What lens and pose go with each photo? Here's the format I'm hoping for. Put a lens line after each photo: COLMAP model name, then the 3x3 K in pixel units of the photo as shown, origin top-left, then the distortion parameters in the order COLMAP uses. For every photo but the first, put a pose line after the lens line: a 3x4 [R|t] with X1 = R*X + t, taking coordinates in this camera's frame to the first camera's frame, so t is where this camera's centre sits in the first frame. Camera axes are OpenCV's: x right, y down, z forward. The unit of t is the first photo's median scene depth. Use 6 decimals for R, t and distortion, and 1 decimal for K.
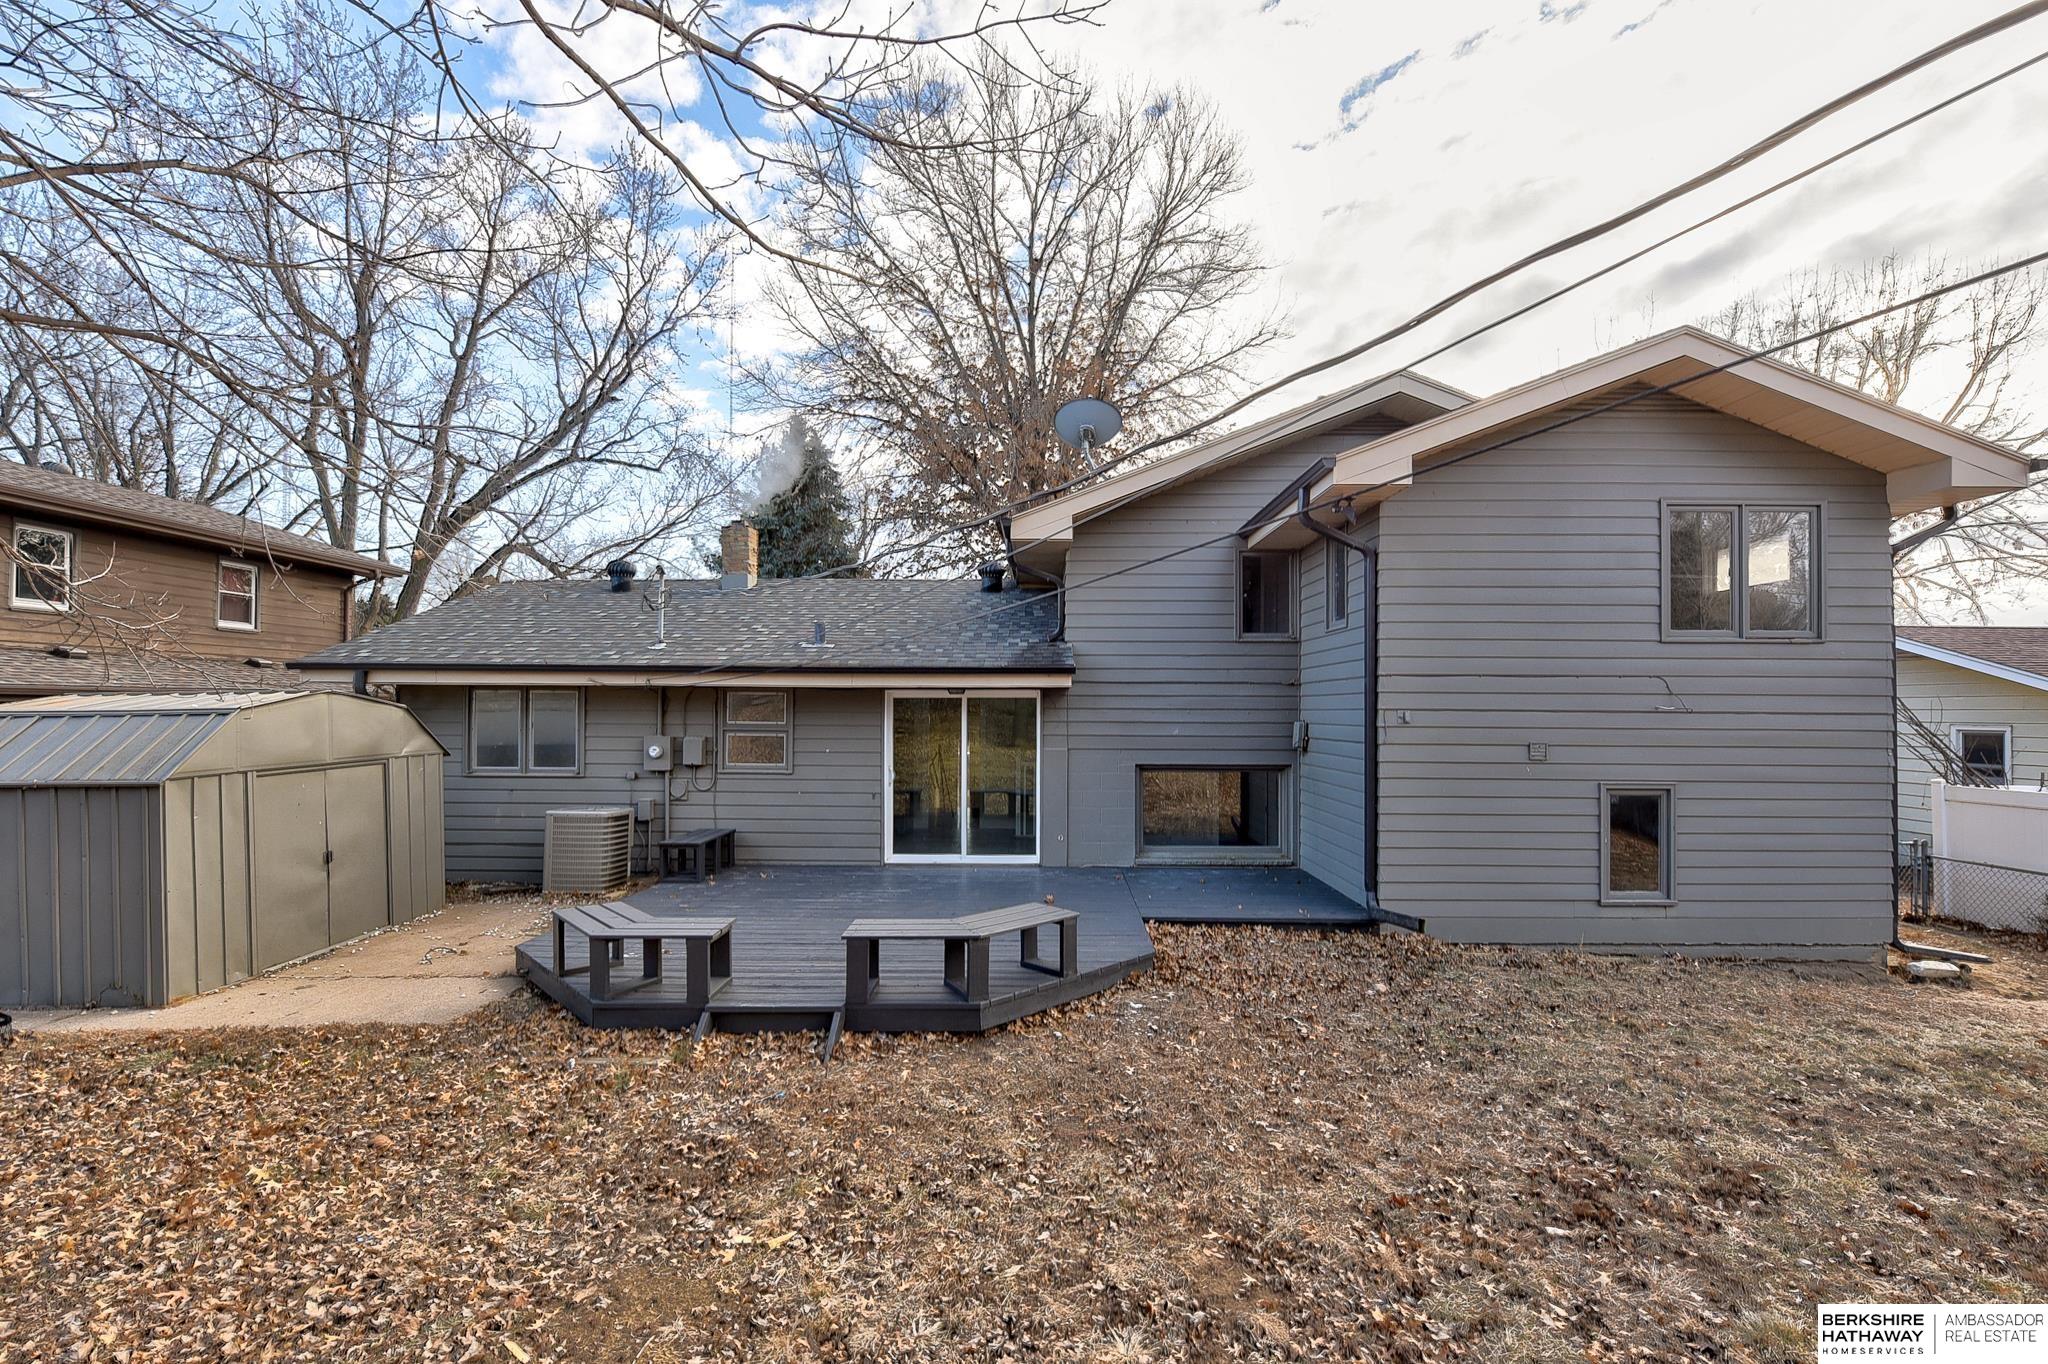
lens RADIAL K [[896.9, 0, 1024.5], [0, 896.9, 696.1], [0, 0, 1]] dist [-0.003475, -0.001398]
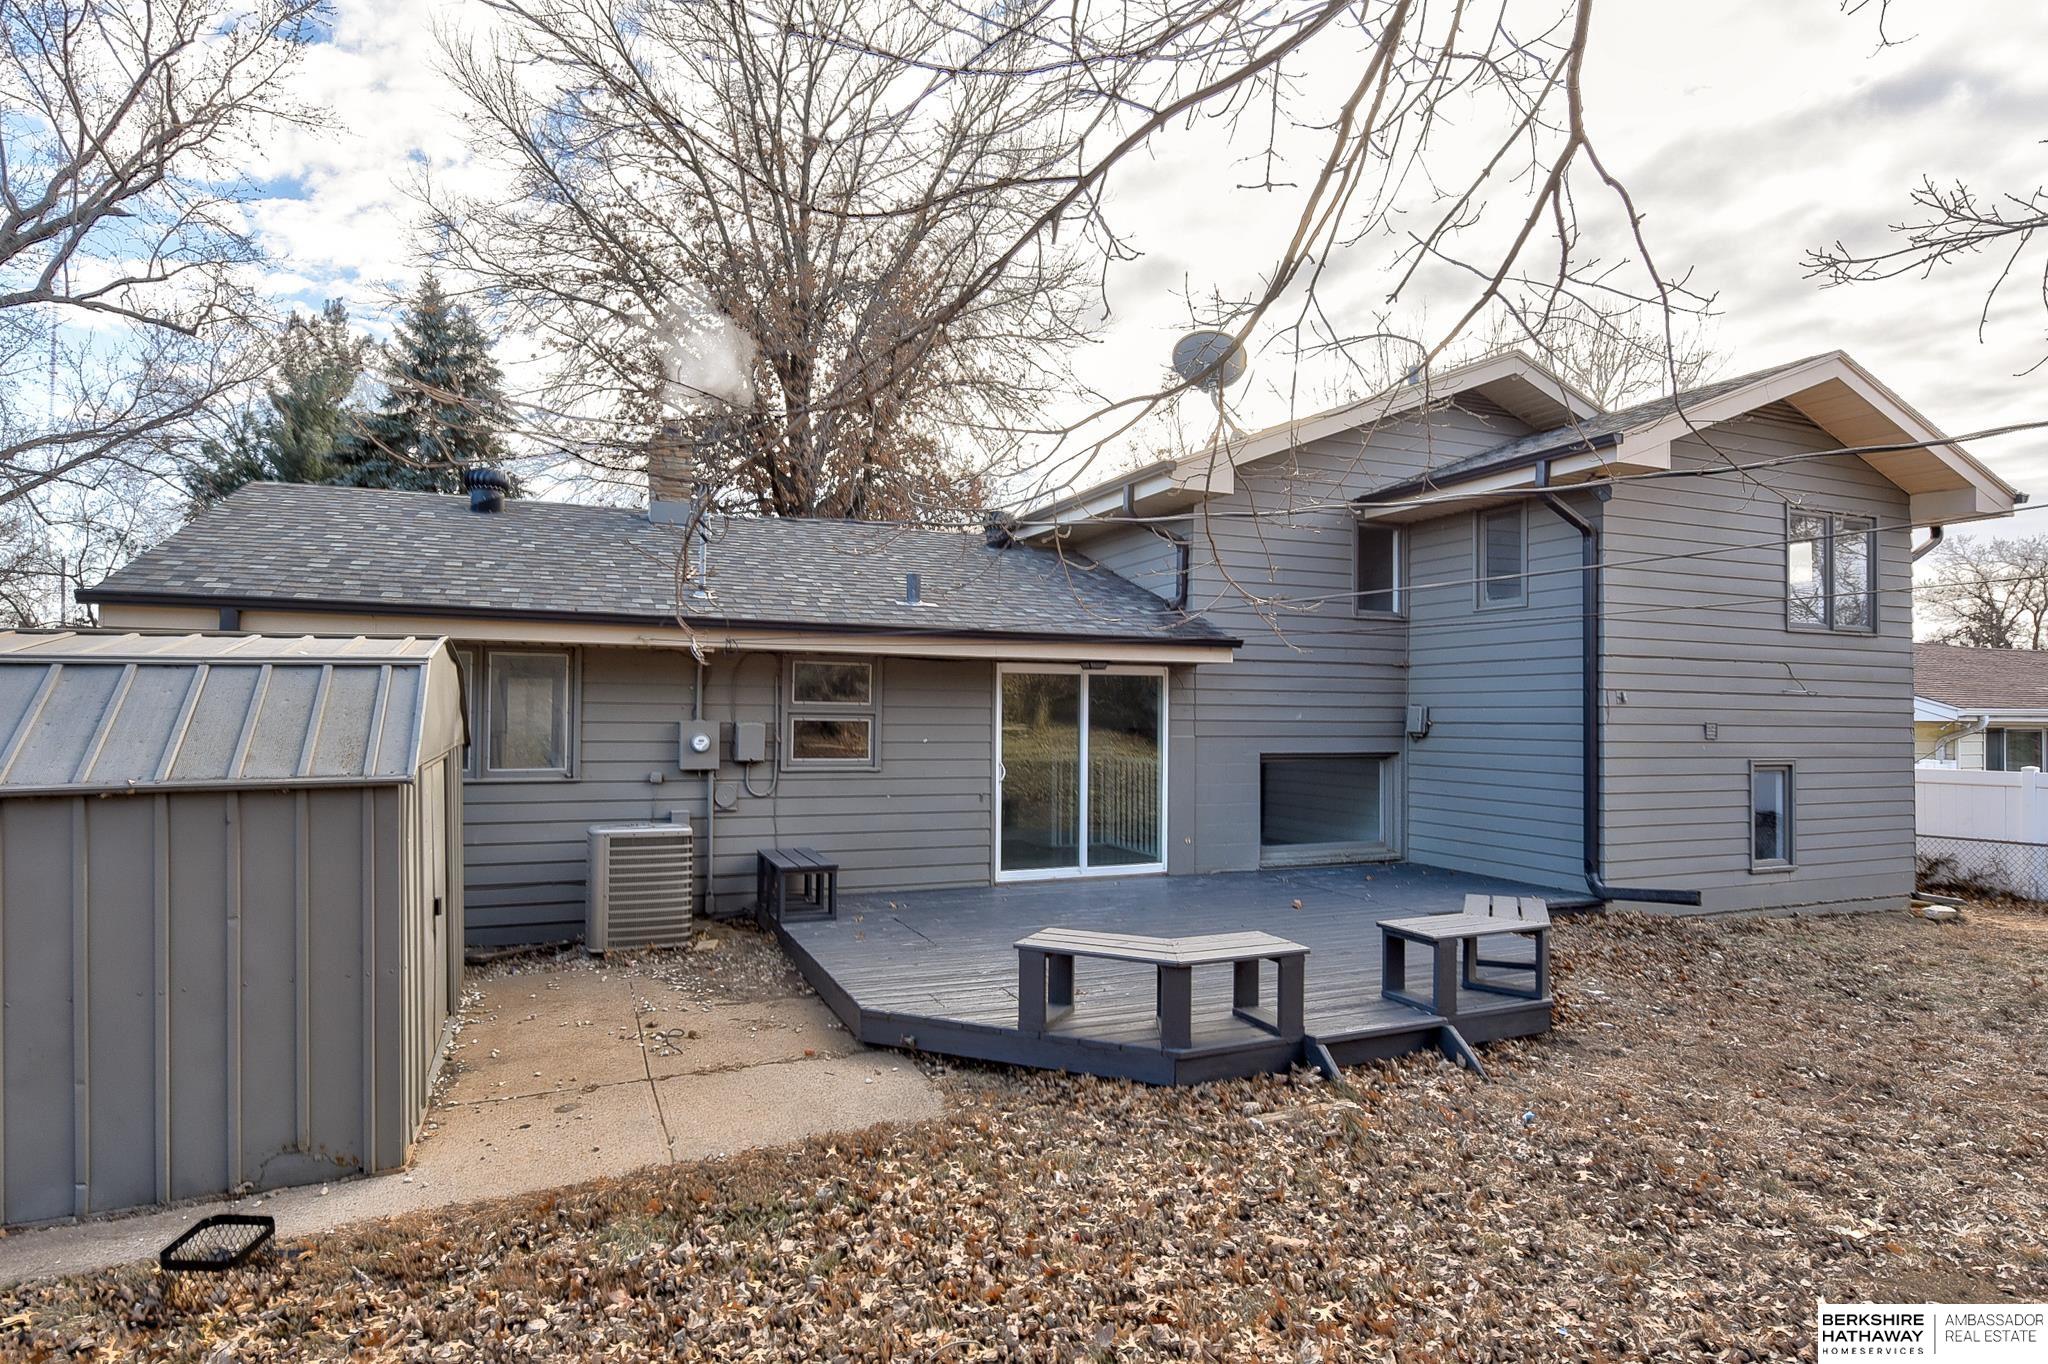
lens RADIAL K [[1085.6, 0, 1023.4], [0, 1085.6, 680.4], [0, 0, 1]] dist [-0.003209, 0.001033]
pose [[0.916821, 0.015754, 0.398988, -0.517325], [-0.010643, 0.999830, -0.015024, 0.022923], [-0.399157, 0.009528, 0.916833, 0.114051]]
